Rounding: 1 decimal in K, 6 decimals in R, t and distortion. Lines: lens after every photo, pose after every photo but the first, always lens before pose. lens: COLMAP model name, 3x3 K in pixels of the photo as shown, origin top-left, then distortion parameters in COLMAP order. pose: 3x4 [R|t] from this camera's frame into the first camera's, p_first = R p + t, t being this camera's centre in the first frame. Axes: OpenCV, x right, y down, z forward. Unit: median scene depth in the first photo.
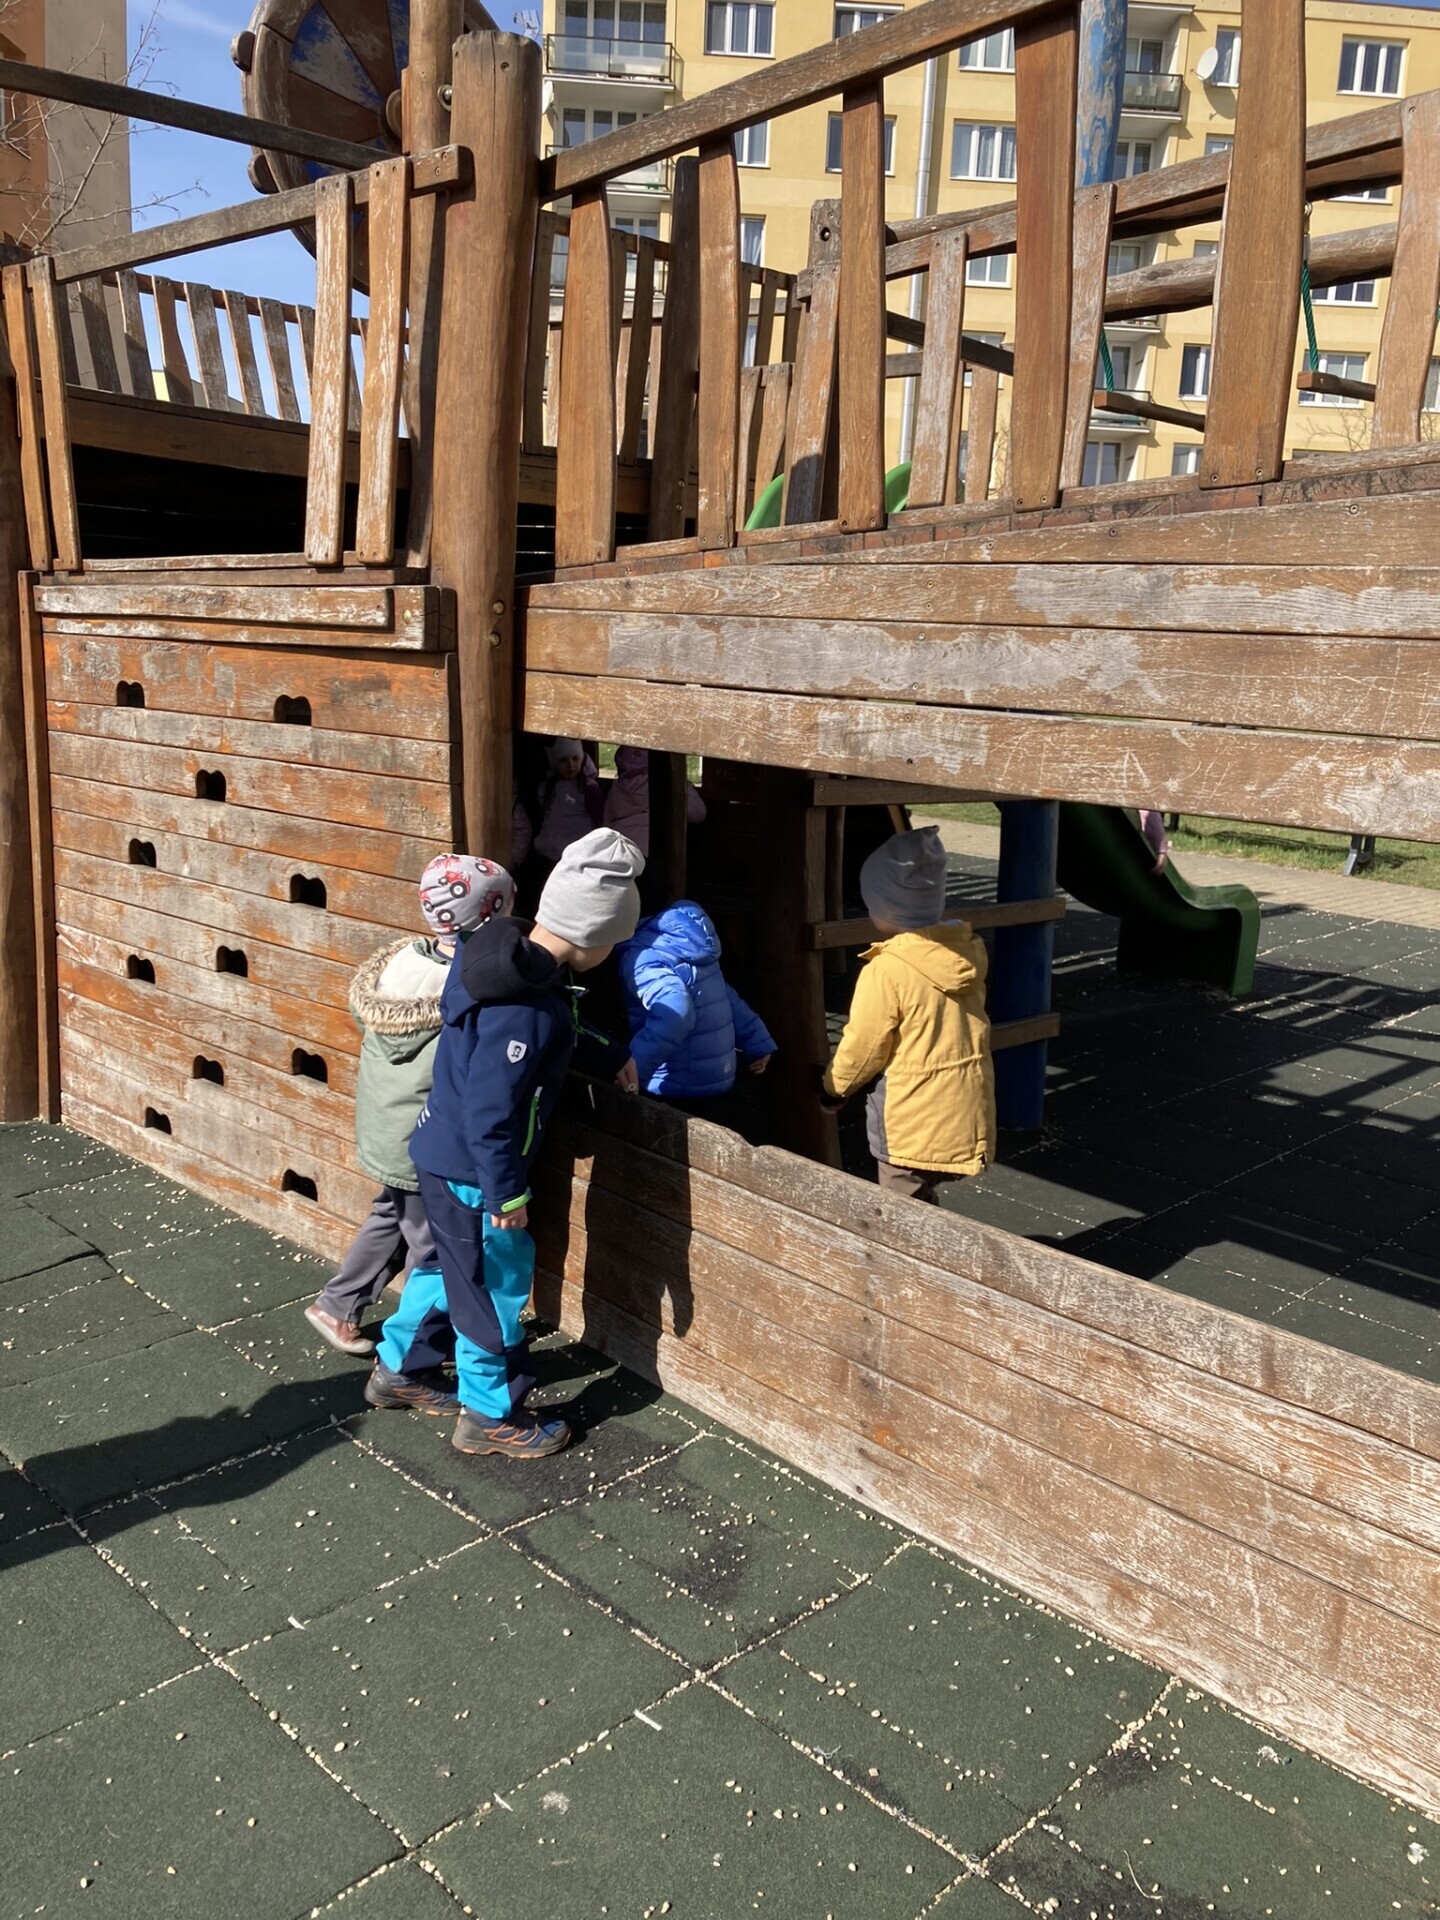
lens RADIAL K [[1572.0, 0, 754.5], [0, 1572.0, 1001.5], [0, 0, 1]] dist [0.035309, -0.034954]
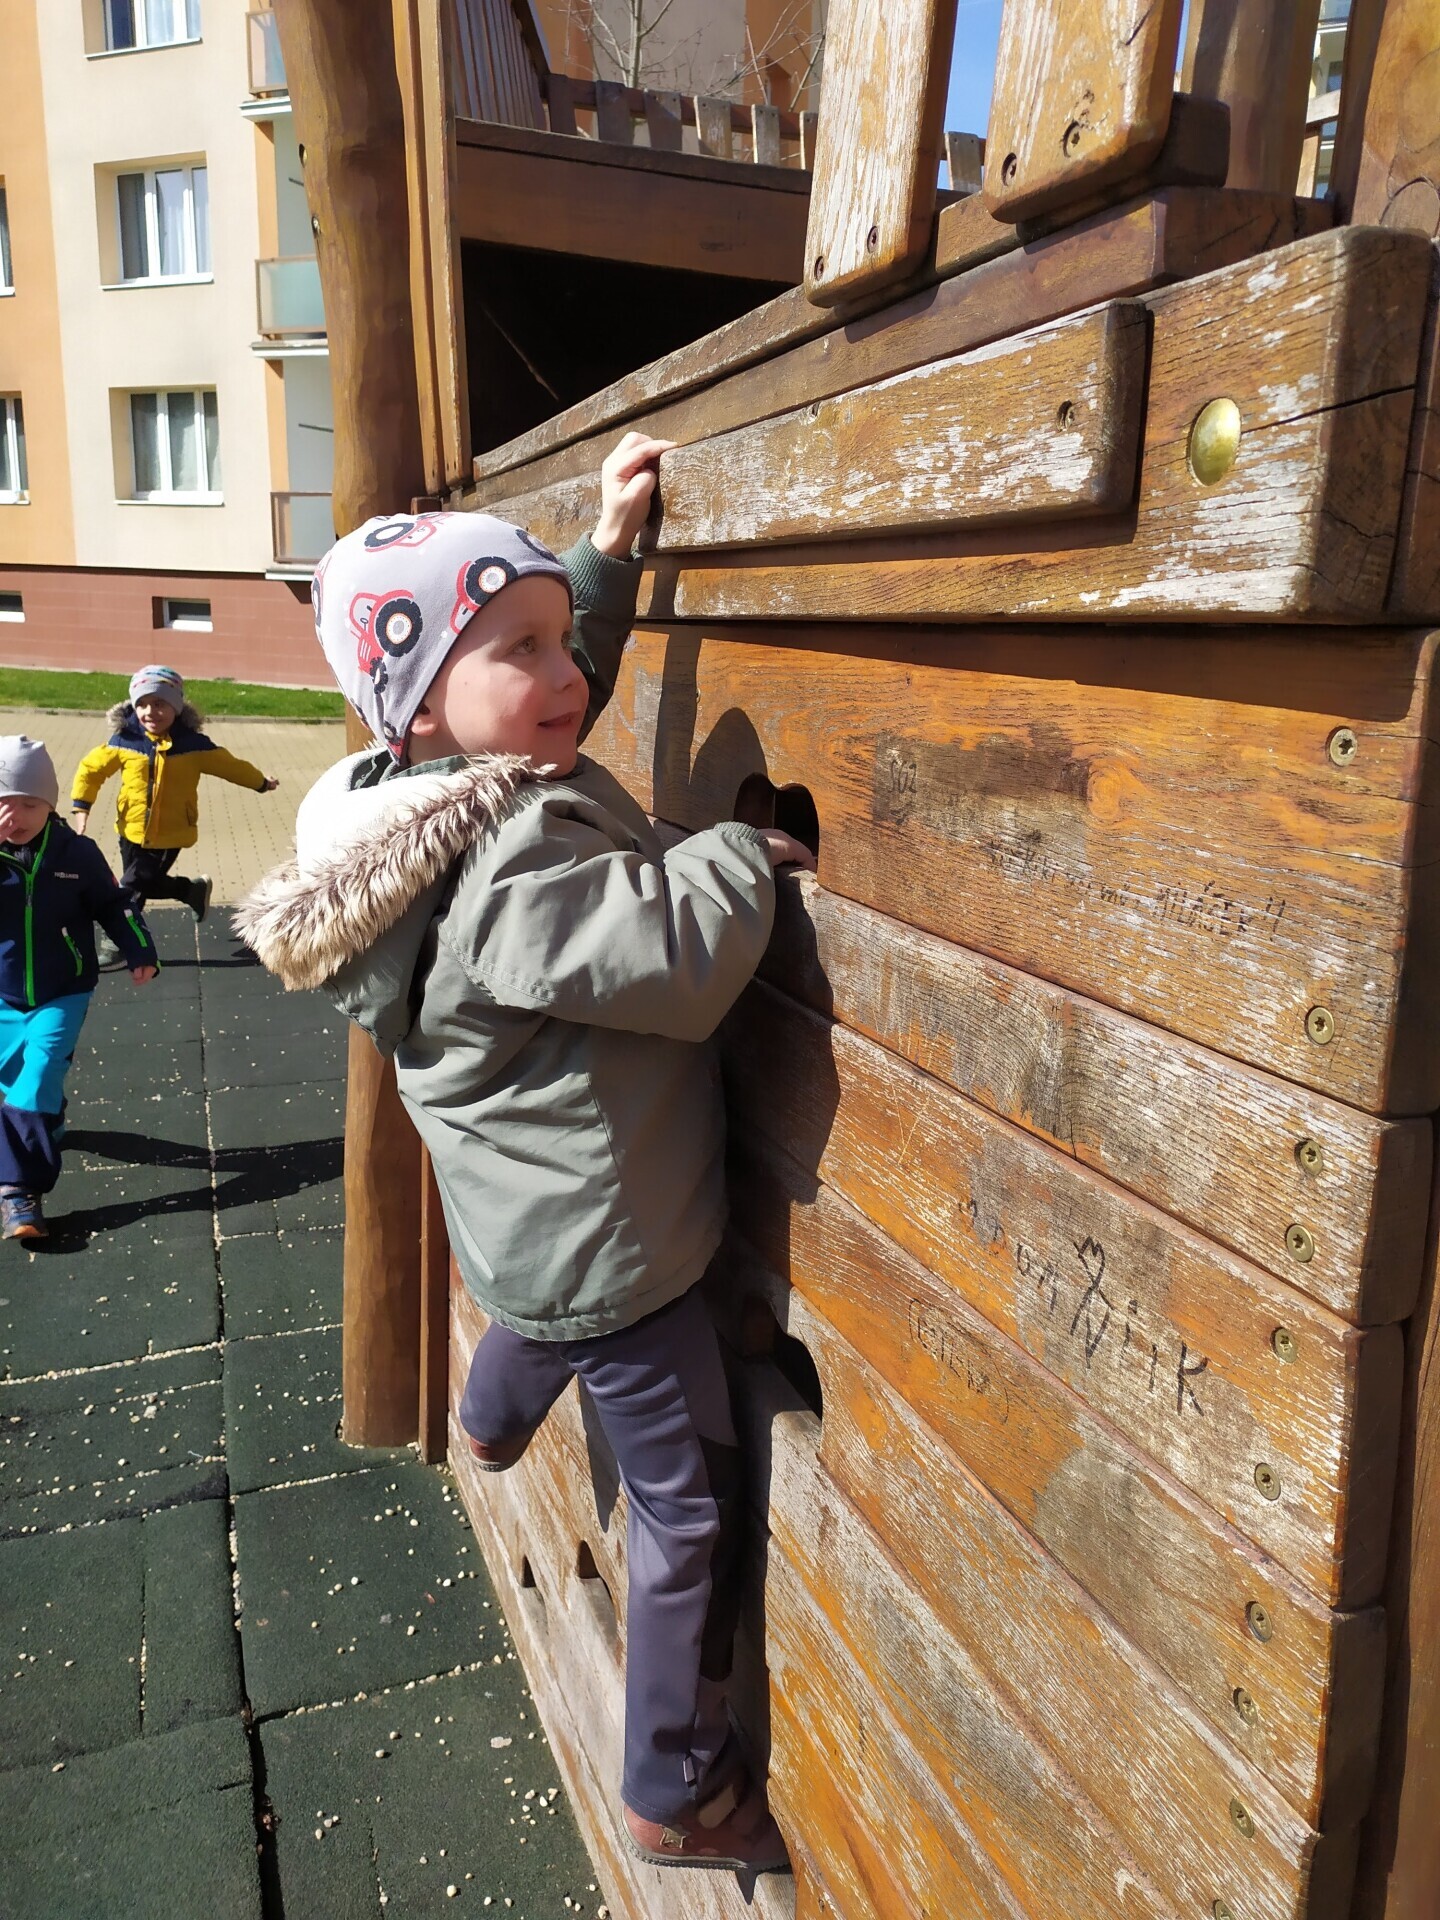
lens RADIAL K [[1453.8, 0, 707.1], [0, 1453.8, 953.0], [0, 0, 1]] dist [0.036604, -0.029853]
pose [[0.890371, 0.084793, -0.447269, -0.200910], [-0.089352, 0.995940, 0.010939, -0.189864], [0.446381, 0.030225, 0.894333, 0.862793]]
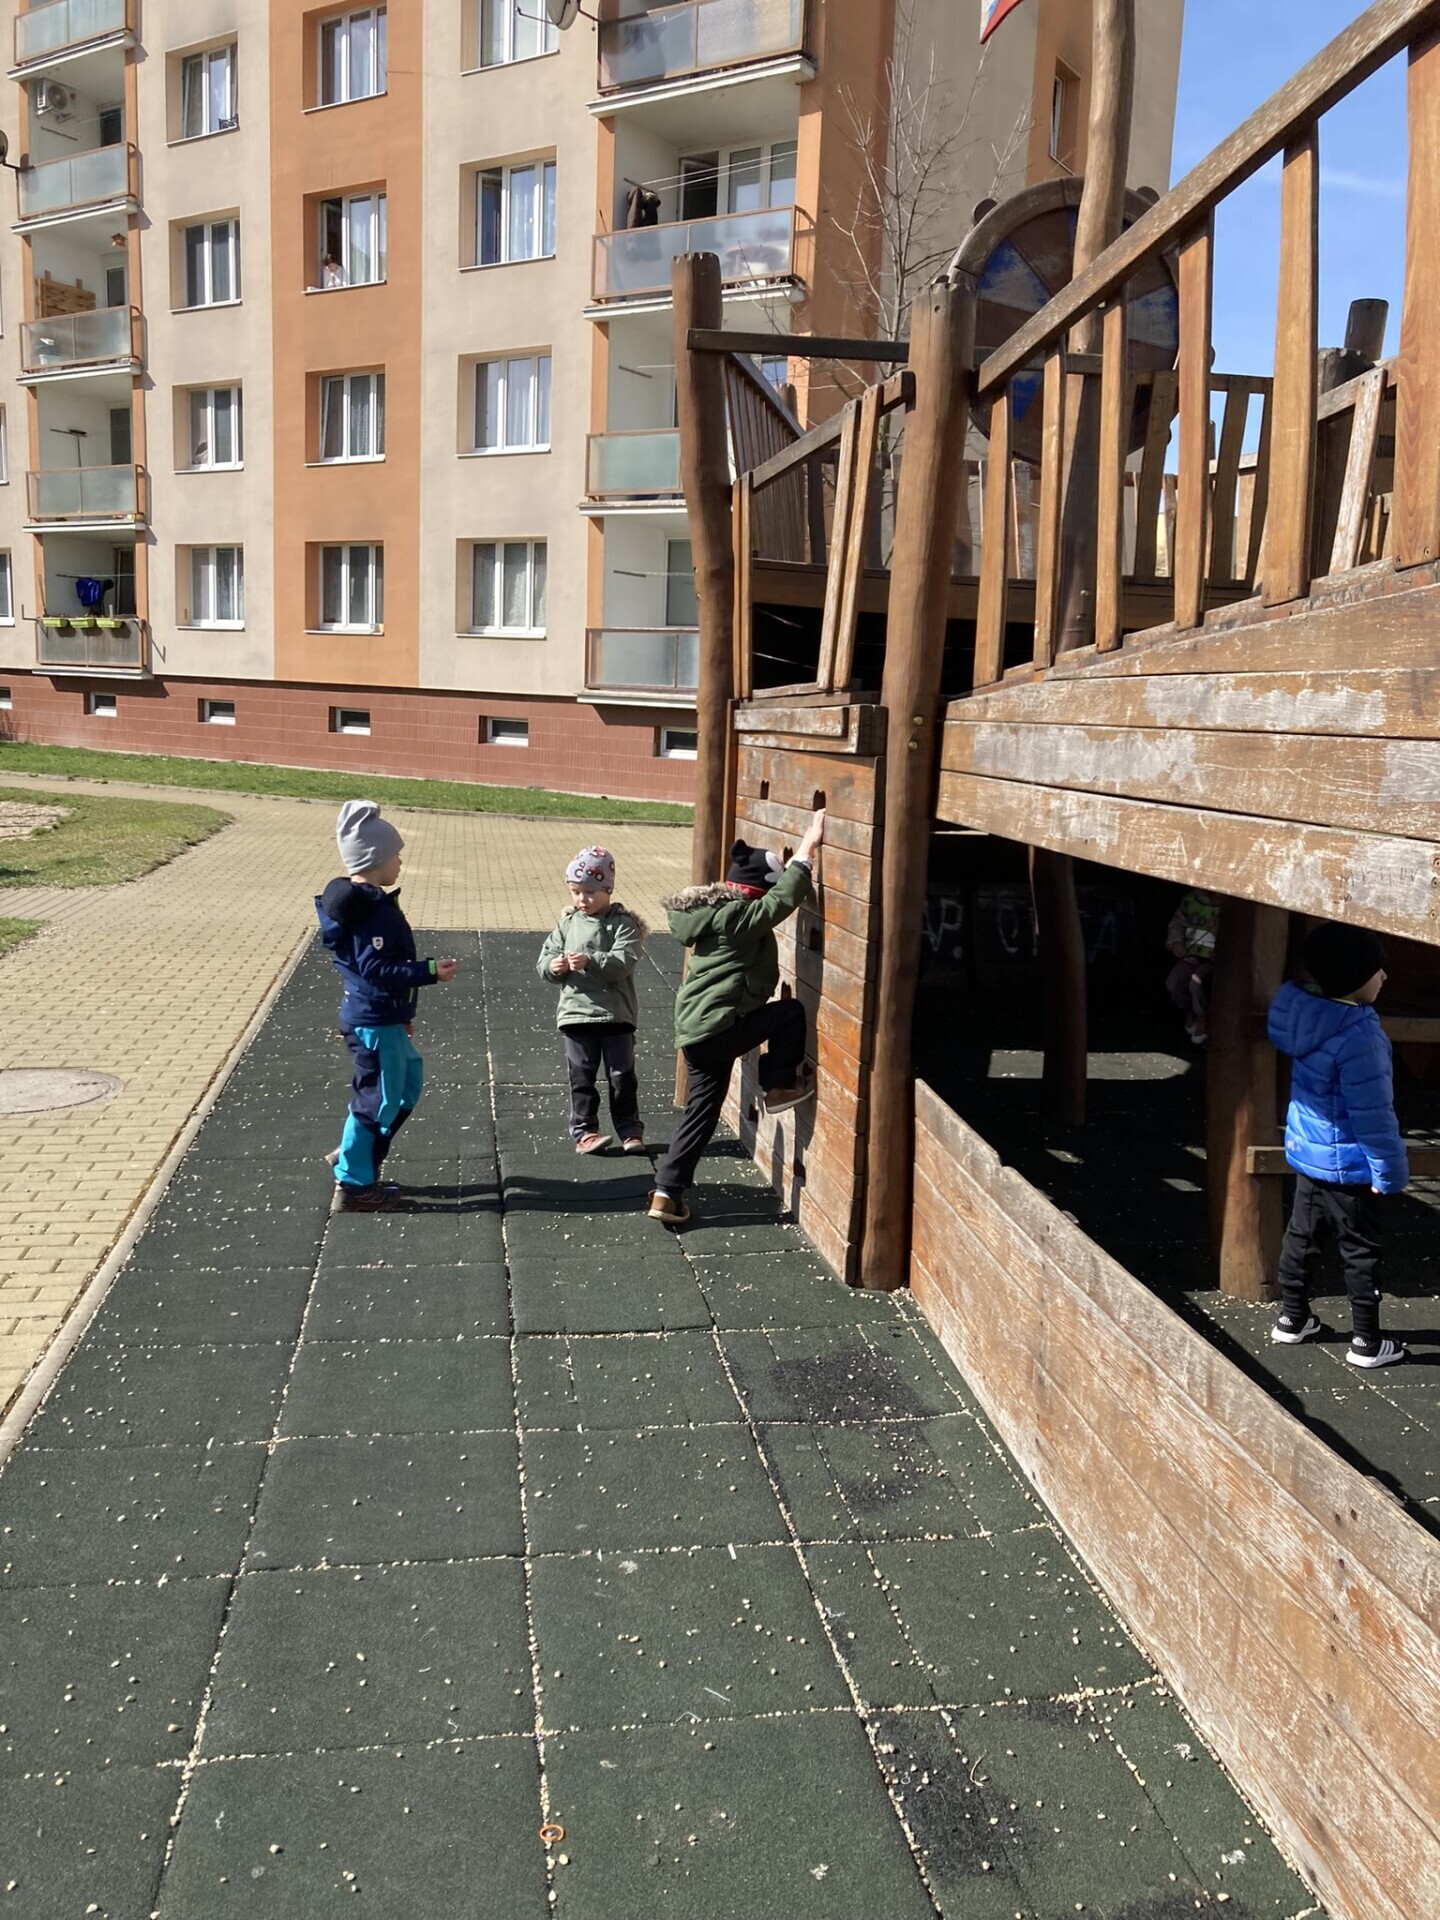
lens RADIAL K [[1572.0, 0, 757.7], [0, 1572.0, 1012.6], [0, 0, 1]] dist [0.035309, -0.034954]
pose [[0.810842, 0.098762, -0.576872, 0.507413], [-0.138718, 0.990004, -0.025488, 0.032697], [0.568588, 0.100690, 0.816437, -0.078637]]
